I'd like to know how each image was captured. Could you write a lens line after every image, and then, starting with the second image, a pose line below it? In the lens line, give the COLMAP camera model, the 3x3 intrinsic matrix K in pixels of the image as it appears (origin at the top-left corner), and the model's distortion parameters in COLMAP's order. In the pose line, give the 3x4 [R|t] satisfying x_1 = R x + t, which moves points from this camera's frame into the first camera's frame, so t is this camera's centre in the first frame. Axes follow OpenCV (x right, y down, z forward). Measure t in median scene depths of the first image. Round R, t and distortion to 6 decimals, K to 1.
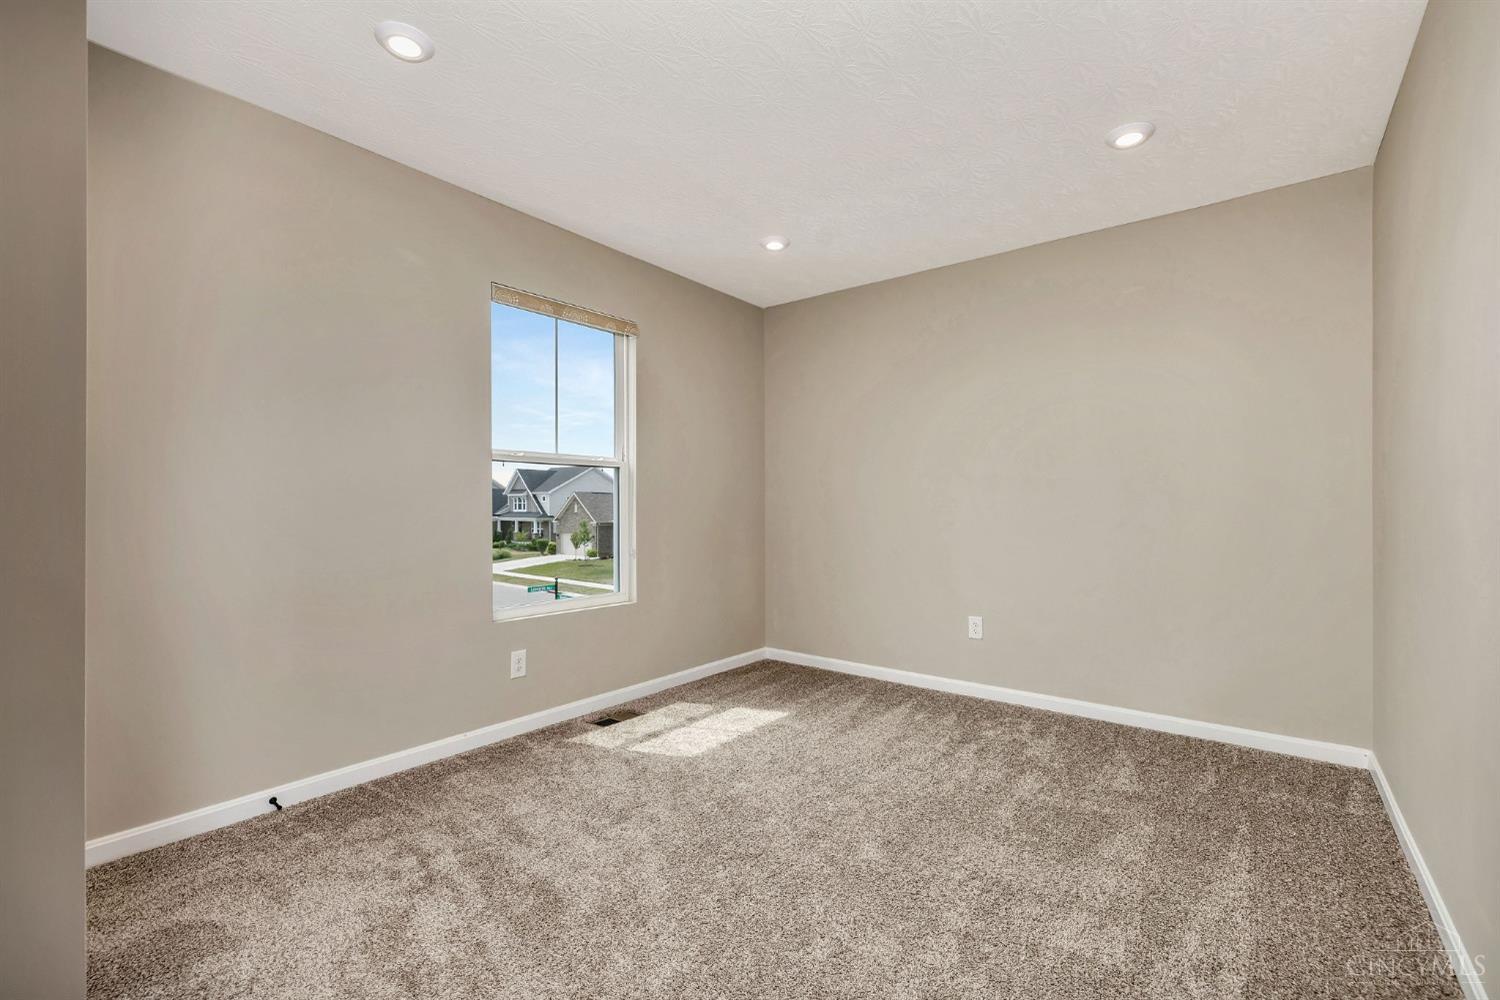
lens RADIAL K [[656.9, 0, 745.4], [0, 656.9, 501.8], [0, 0, 1]] dist [0.003061, -0.000436]
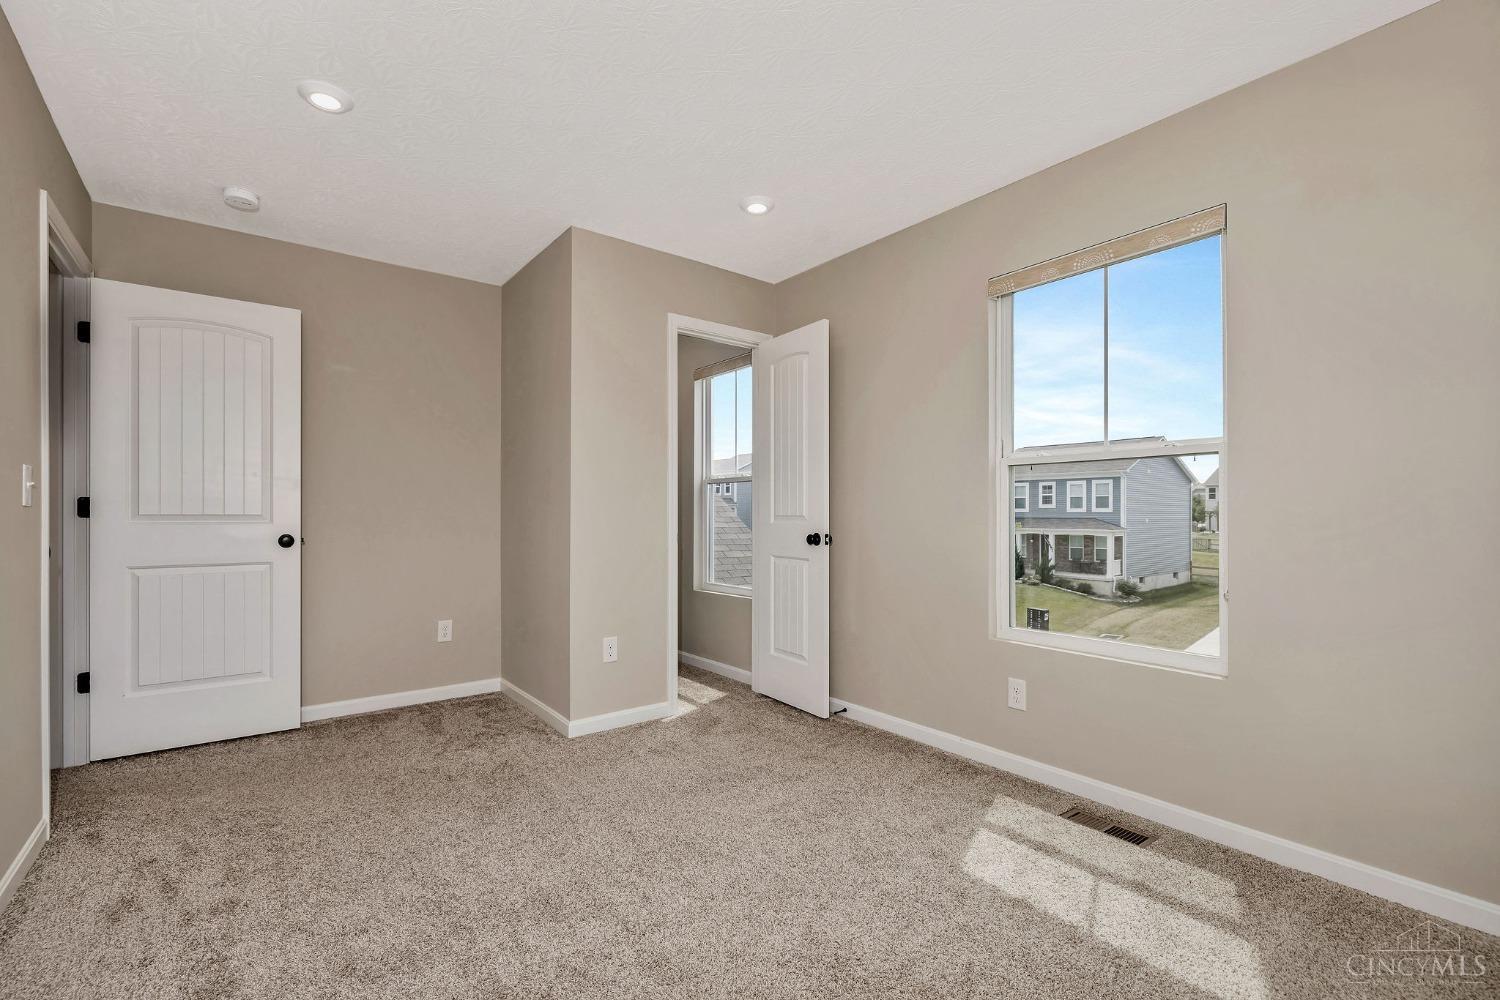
lens RADIAL K [[656.9, 0, 746.3], [0, 656.9, 506.6], [0, 0, 1]] dist [0.003061, -0.000436]
pose [[-0.247940, -0.002776, -0.968771, 0.609291], [-0.000942, 0.999996, -0.002624, -0.006195], [0.968775, 0.000262, -0.247942, 0.855299]]
